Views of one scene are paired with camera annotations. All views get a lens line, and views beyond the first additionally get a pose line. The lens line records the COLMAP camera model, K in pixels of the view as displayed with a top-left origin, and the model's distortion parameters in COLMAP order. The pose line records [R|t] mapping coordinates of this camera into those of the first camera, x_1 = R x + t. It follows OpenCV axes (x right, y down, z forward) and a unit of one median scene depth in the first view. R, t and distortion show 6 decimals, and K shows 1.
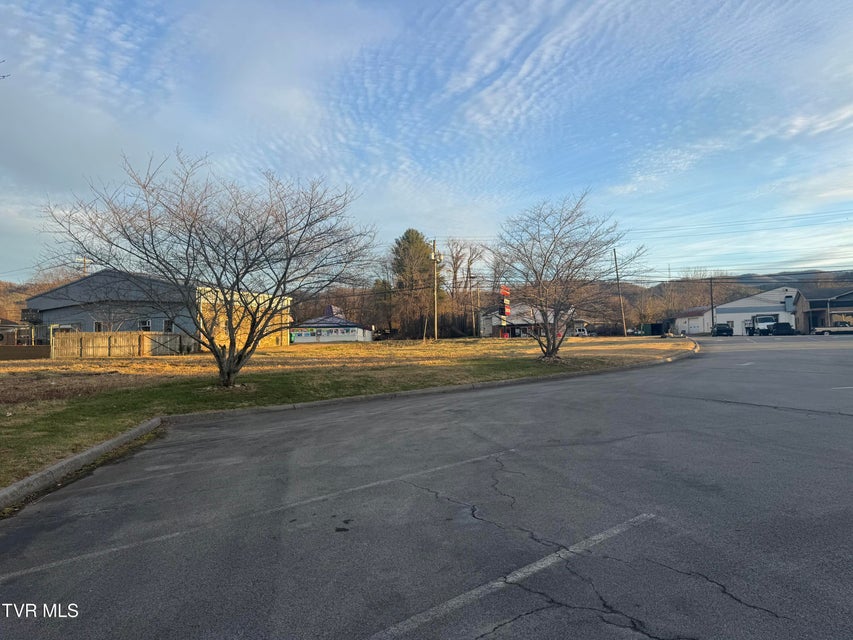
lens RADIAL K [[595.7, 0, 426.4], [0, 595.7, 320.4], [0, 0, 1]] dist [0.000678, 0.000366]
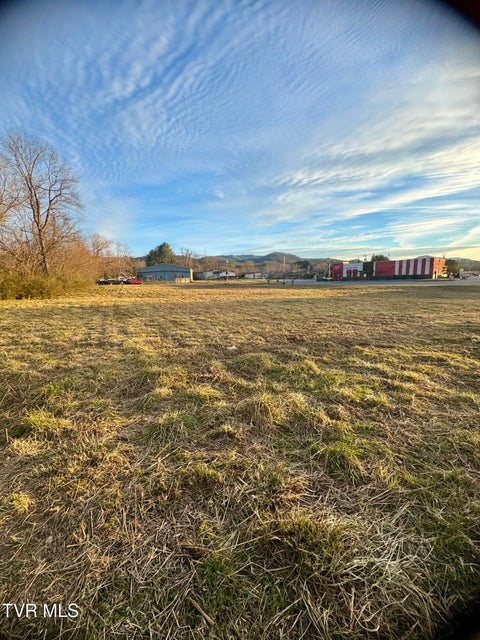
lens RADIAL K [[258.8, 0, 241.2], [0, 258.8, 320.1], [0, 0, 1]] dist [-0.027086, 0.000053]
pose [[0.864927, -0.067637, 0.497320, -0.024969], [-0.022629, 0.984615, 0.173266, 0.009869], [-0.501388, -0.161116, 0.850089, 0.269695]]
